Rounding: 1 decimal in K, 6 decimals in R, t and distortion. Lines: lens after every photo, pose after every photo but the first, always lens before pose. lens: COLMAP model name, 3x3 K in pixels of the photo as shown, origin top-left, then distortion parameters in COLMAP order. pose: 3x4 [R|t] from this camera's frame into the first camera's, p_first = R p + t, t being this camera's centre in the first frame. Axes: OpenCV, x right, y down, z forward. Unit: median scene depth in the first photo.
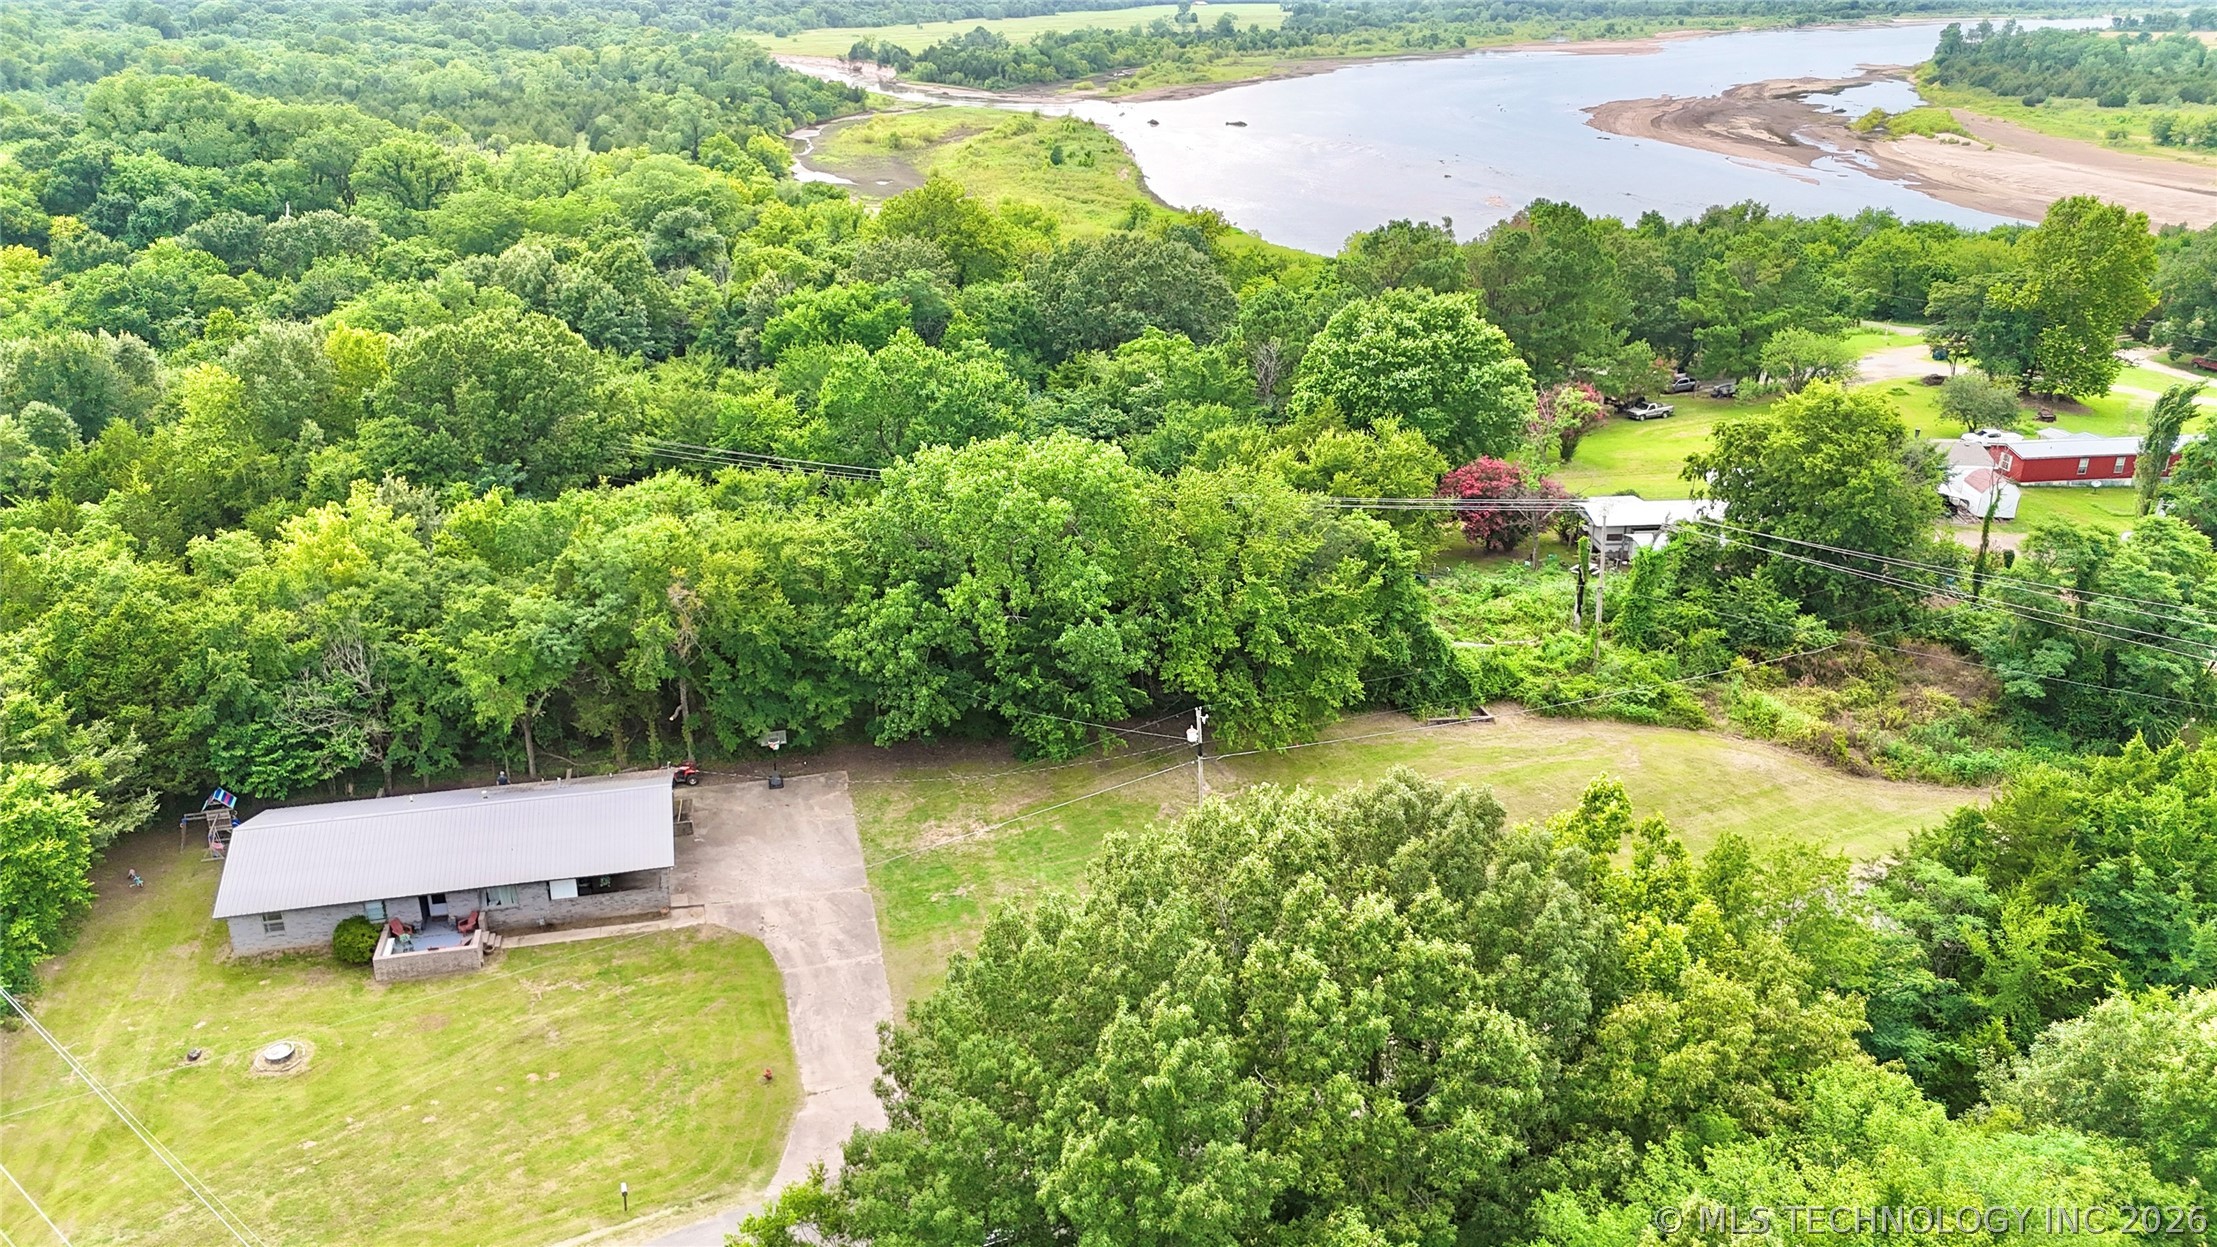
lens RADIAL K [[1621.9, 0, 1108.5], [0, 1621.9, 623.5], [0, 0, 1]] dist [0.075702, -0.083443]
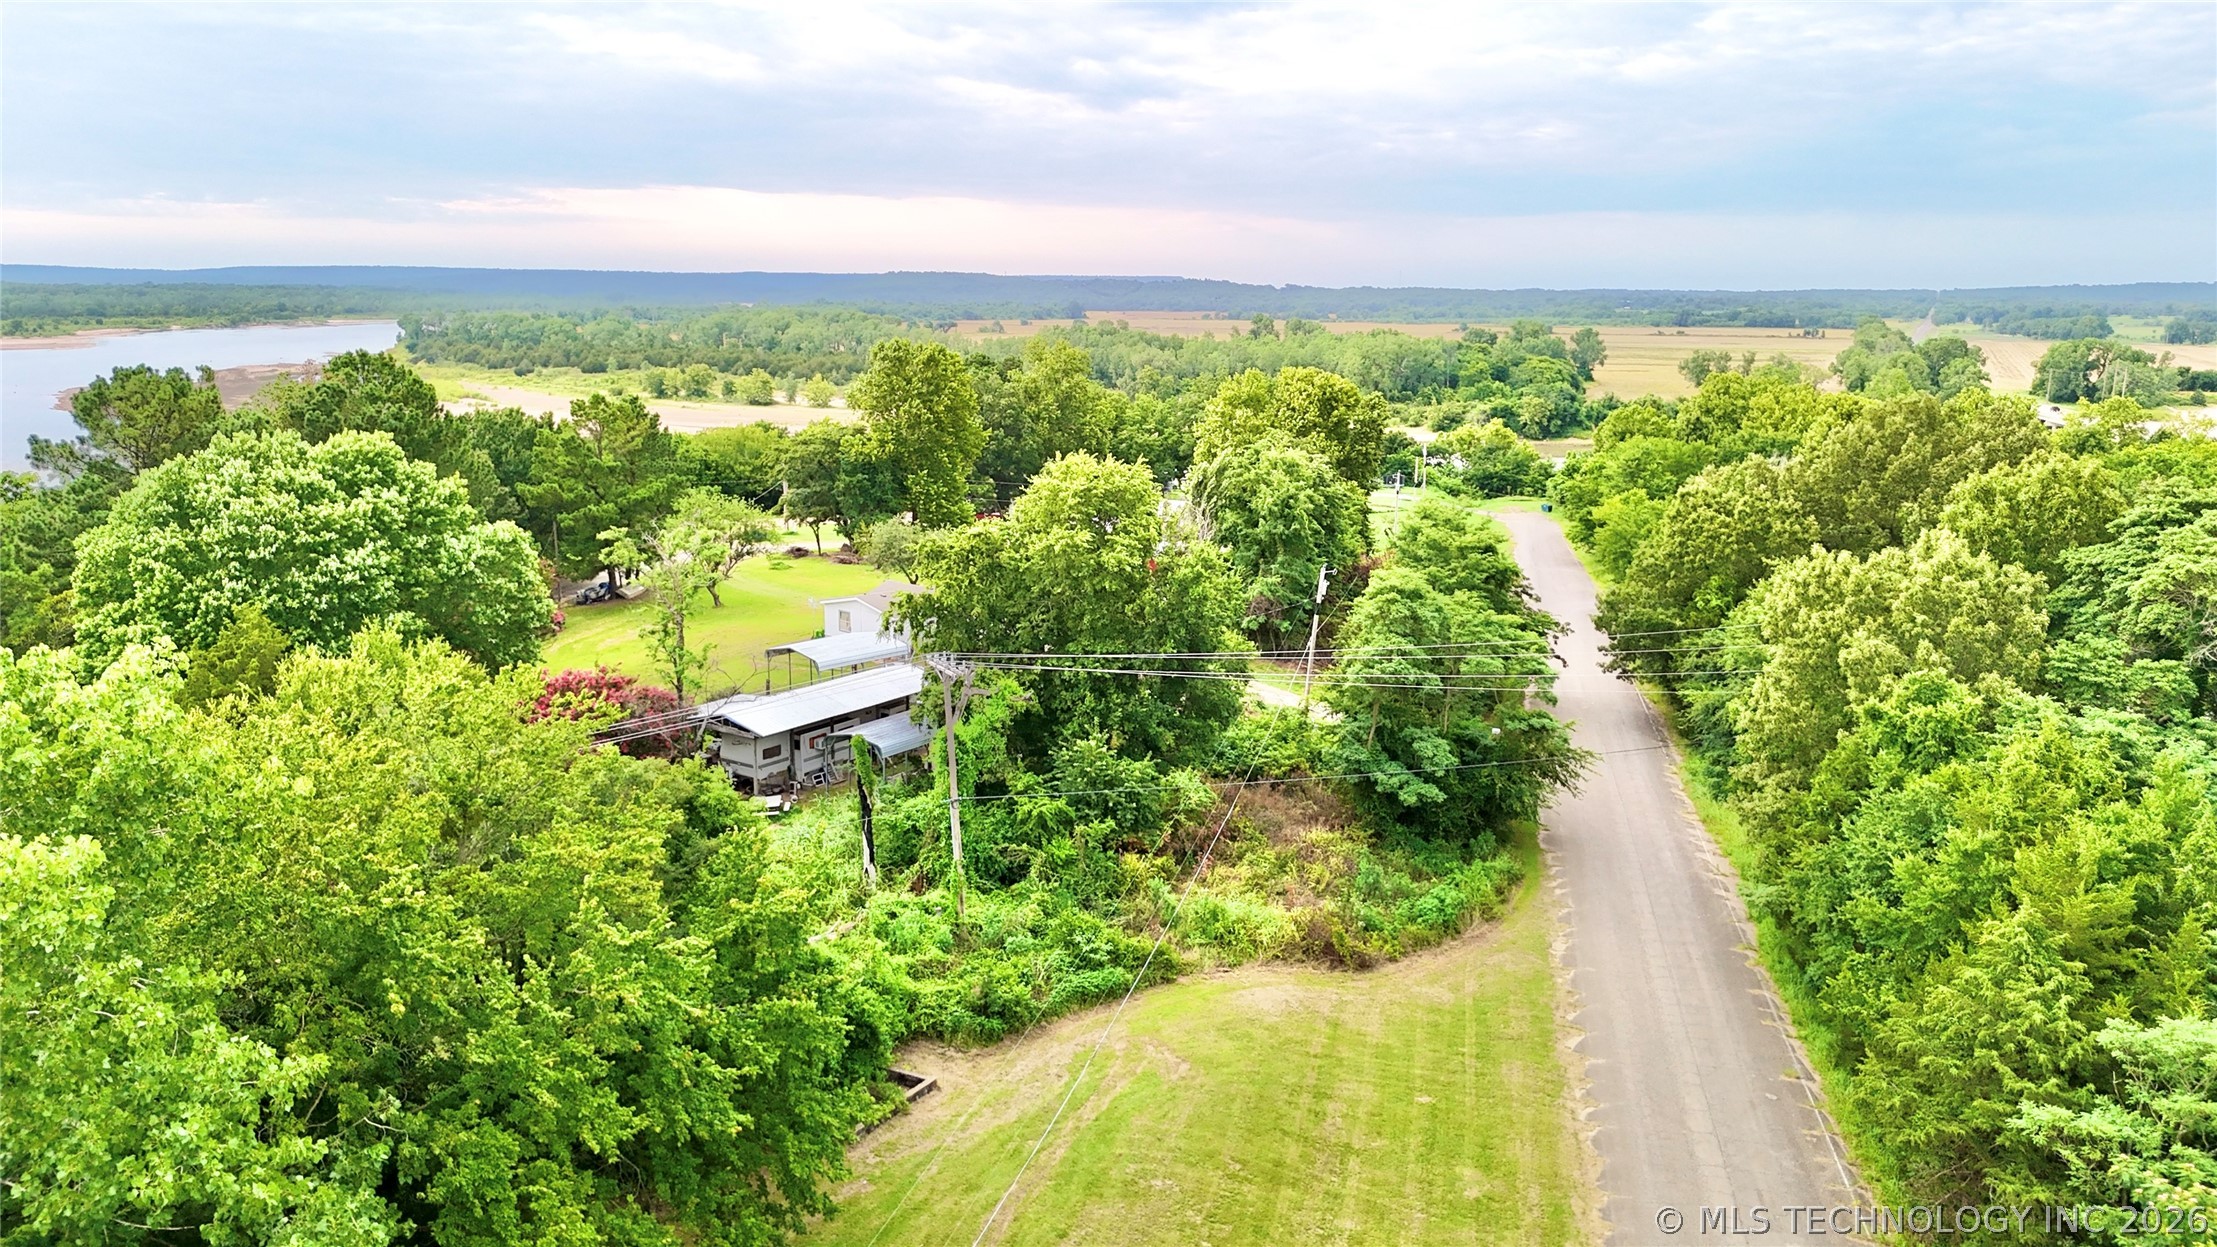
lens RADIAL K [[1621.8, 0, 1100.1], [0, 1621.8, 623.1], [0, 0, 1]] dist [0.089552, -0.097566]
pose [[0.647489, -0.151674, 0.746828, -0.090791], [0.280973, 0.958467, -0.048943, -0.039100], [-0.708387, 0.241529, 0.663213, 0.546015]]
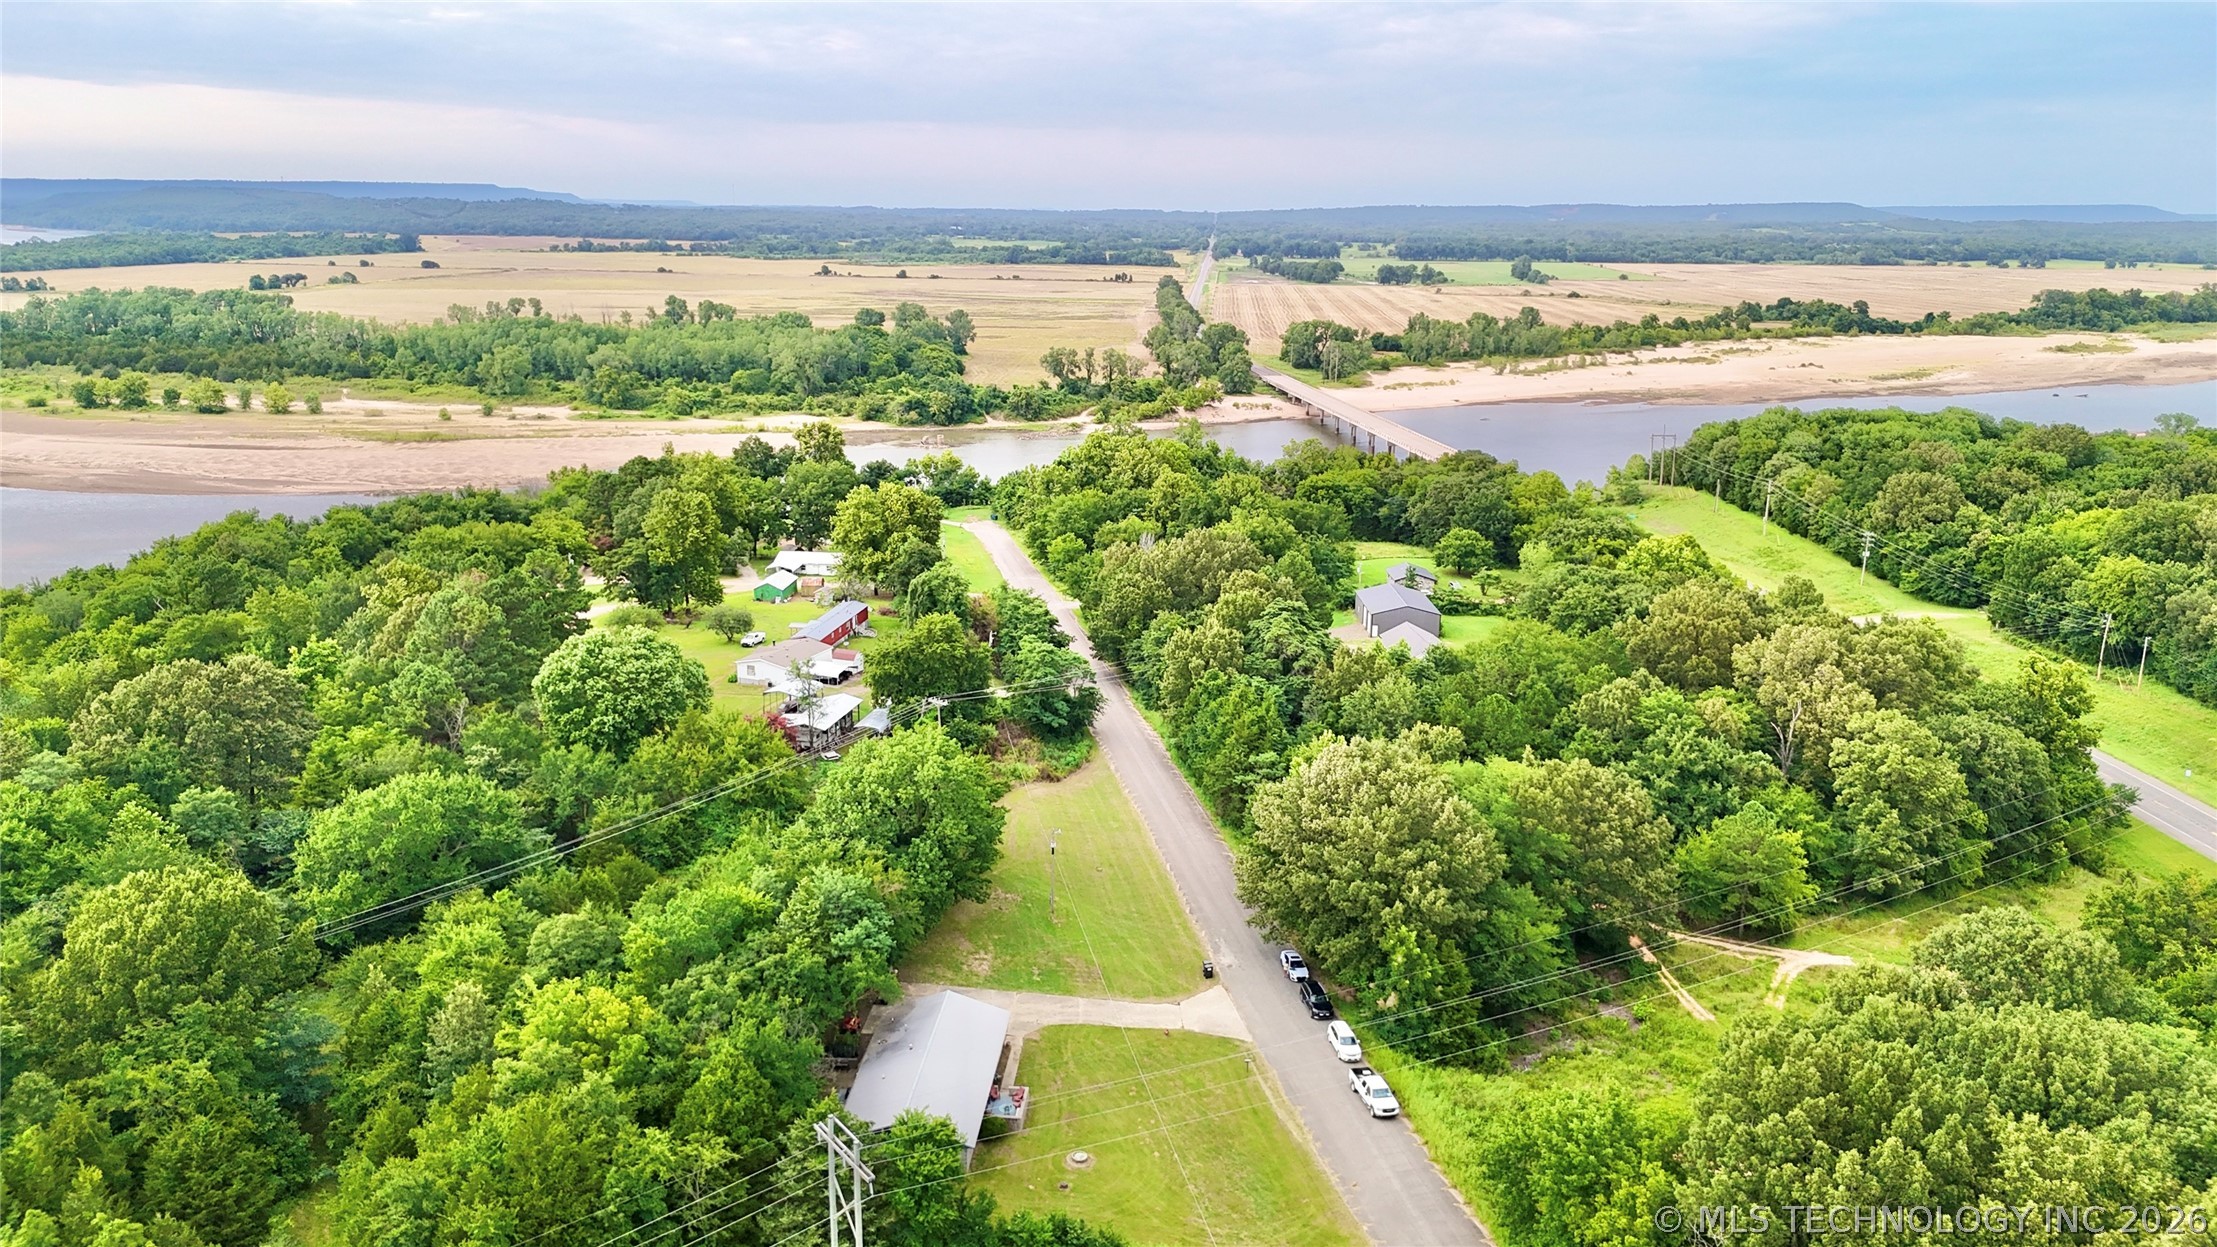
lens RADIAL K [[1615.4, 0, 1107.2], [0, 1615.4, 644.3], [0, 0, 1]] dist [0.082110, -0.103772]
pose [[0.301812, -0.249066, 0.920258, -1.269122], [0.348245, 0.927371, 0.136779, -0.303889], [-0.887488, 0.279194, 0.366628, 0.127481]]
